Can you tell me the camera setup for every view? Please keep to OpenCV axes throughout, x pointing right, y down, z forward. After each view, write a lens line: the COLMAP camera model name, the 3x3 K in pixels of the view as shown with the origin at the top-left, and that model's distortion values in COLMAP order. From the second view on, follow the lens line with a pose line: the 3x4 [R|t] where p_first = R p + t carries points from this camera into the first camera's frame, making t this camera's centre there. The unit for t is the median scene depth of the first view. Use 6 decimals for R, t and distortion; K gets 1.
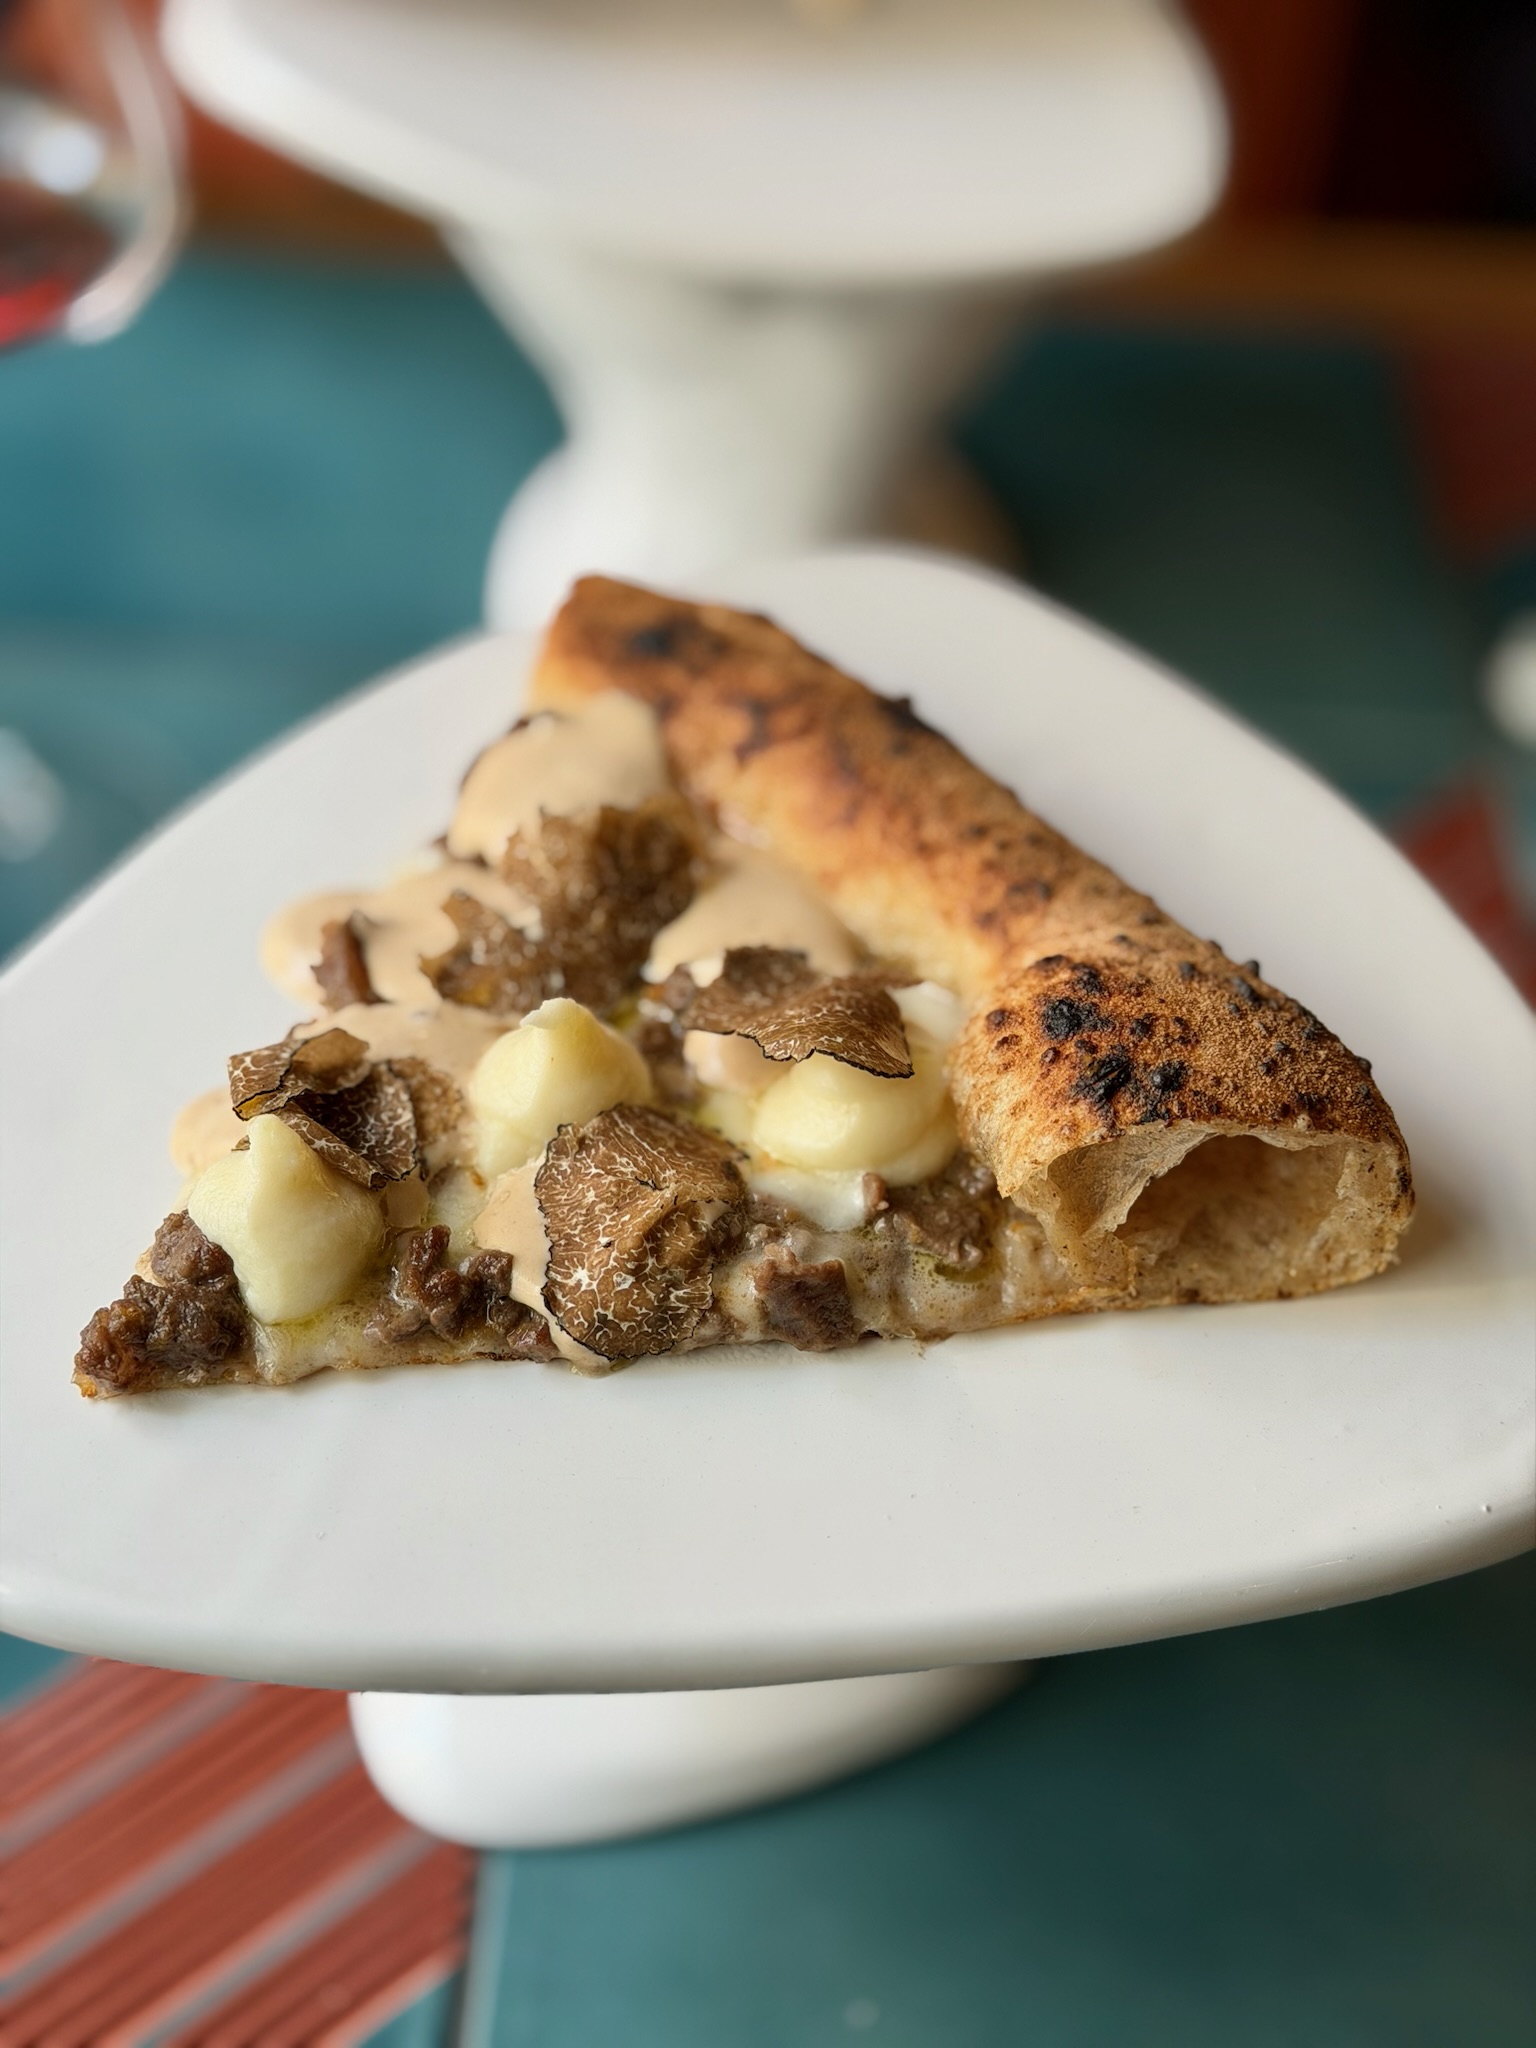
lens RADIAL K [[2939.1, 0, 769.0], [0, 2939.1, 1021.4], [0, 0, 1]] dist [0.091256, 0.000000]
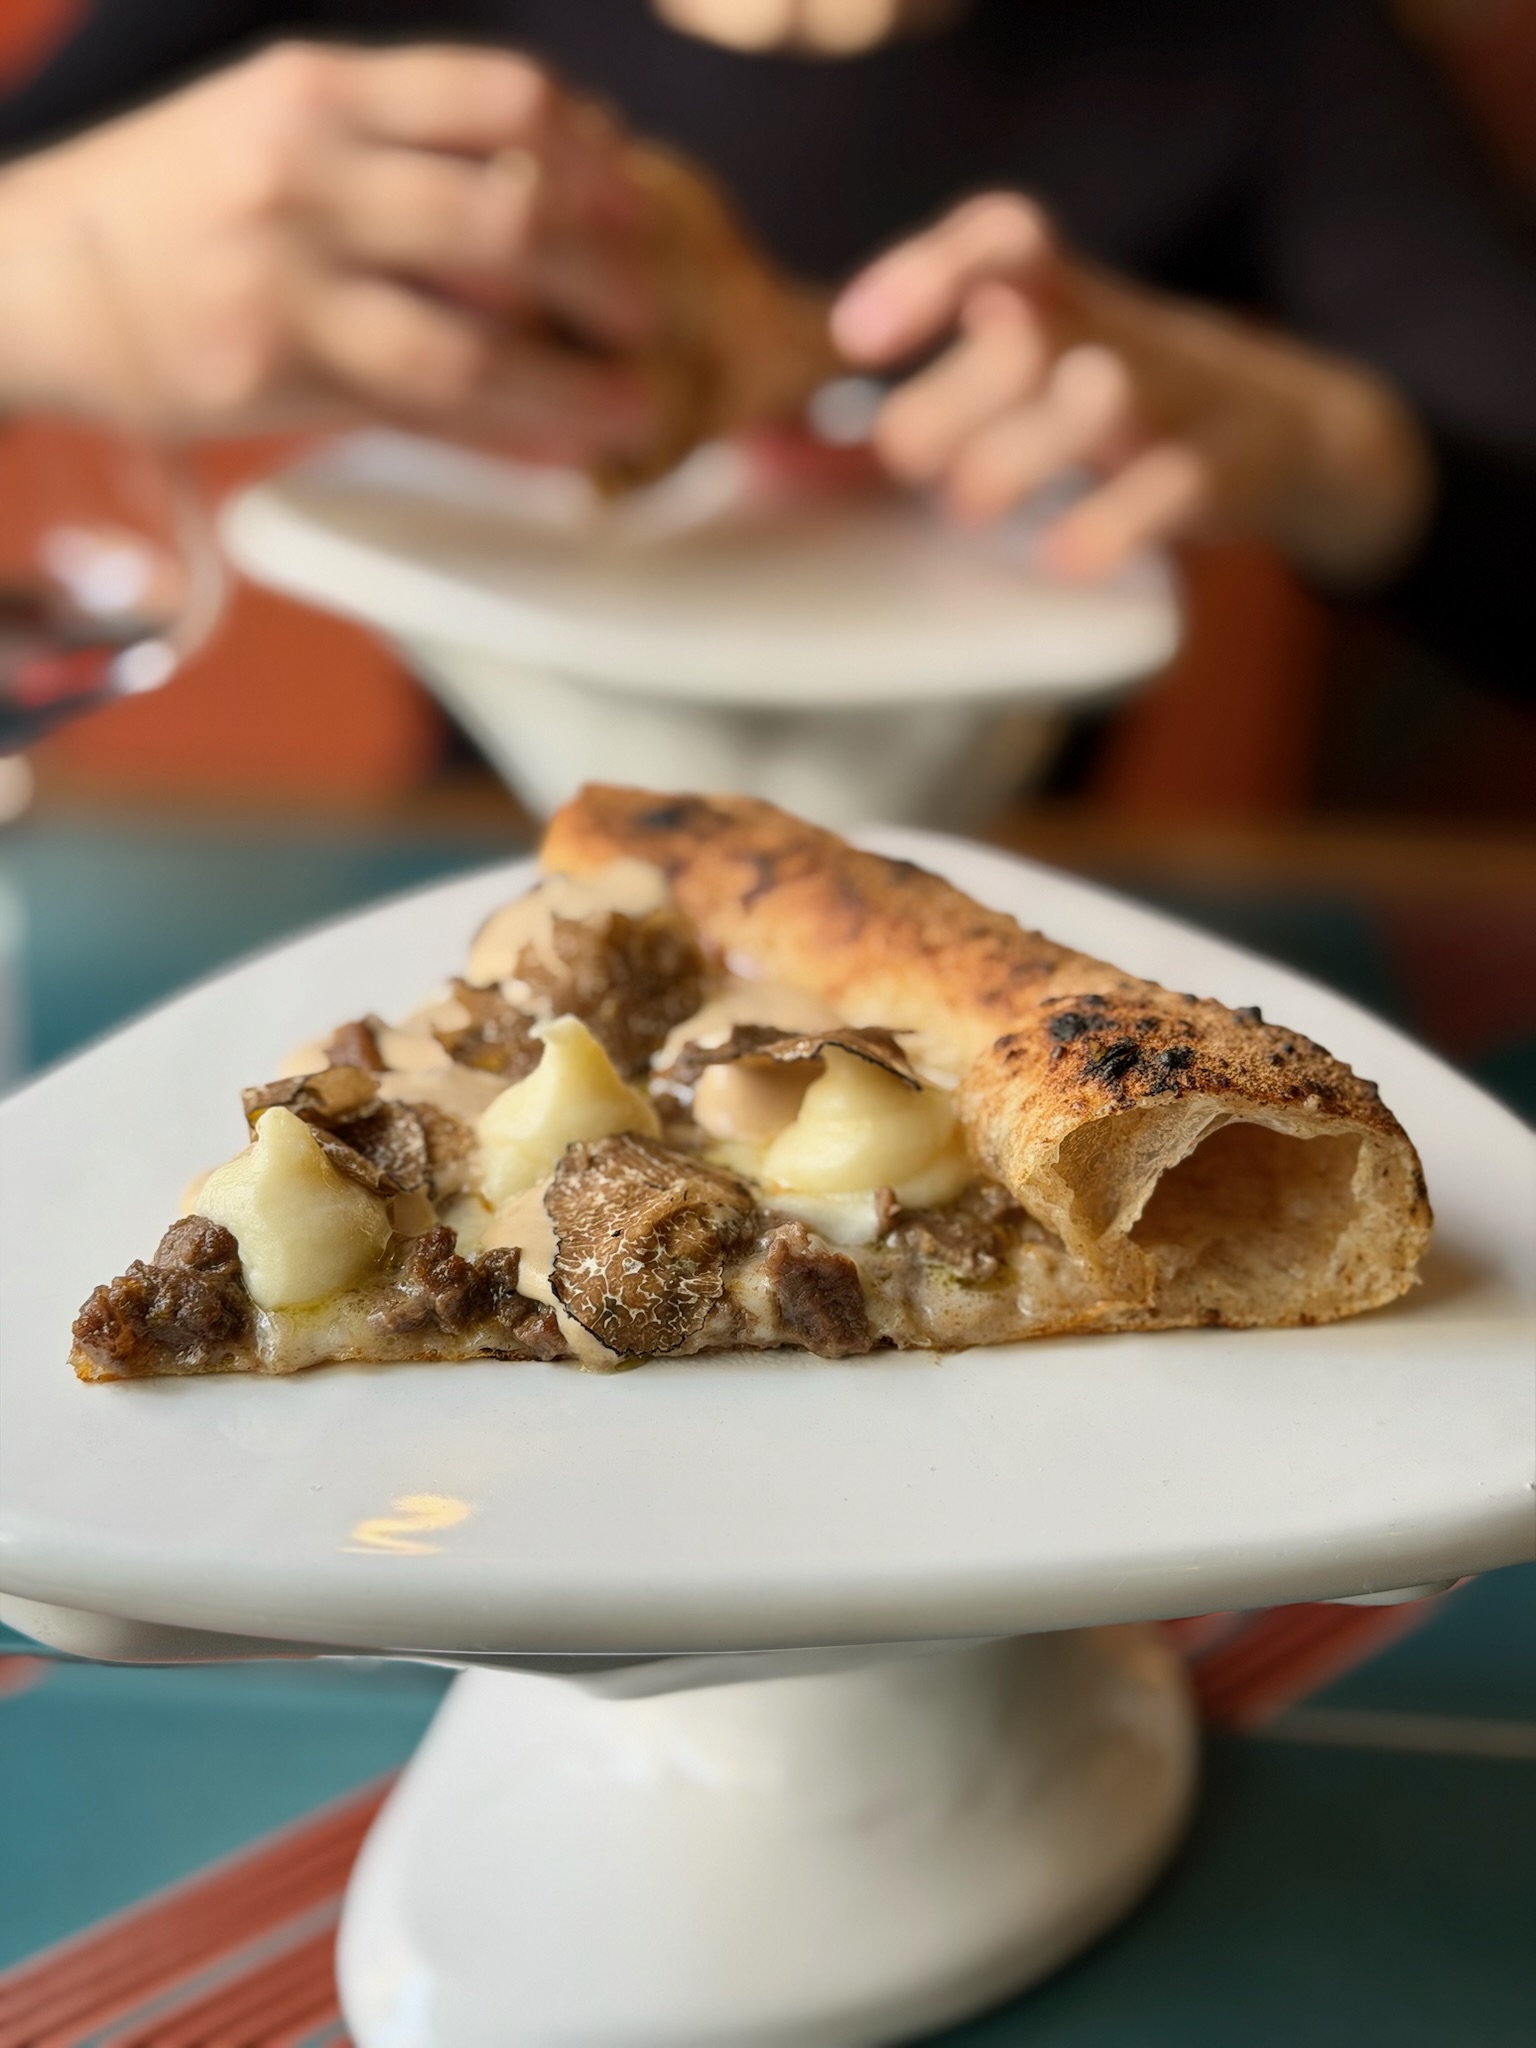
lens RADIAL K [[2939.1, 0, 755.0], [0, 2939.1, 1029.2], [0, 0, 1]] dist [0.091256, 0.000000]
pose [[0.999944, -0.009725, -0.004111, -0.003607], [0.008021, 0.952877, -0.303252, 0.302109], [0.006867, 0.303202, 0.952902, 0.036964]]
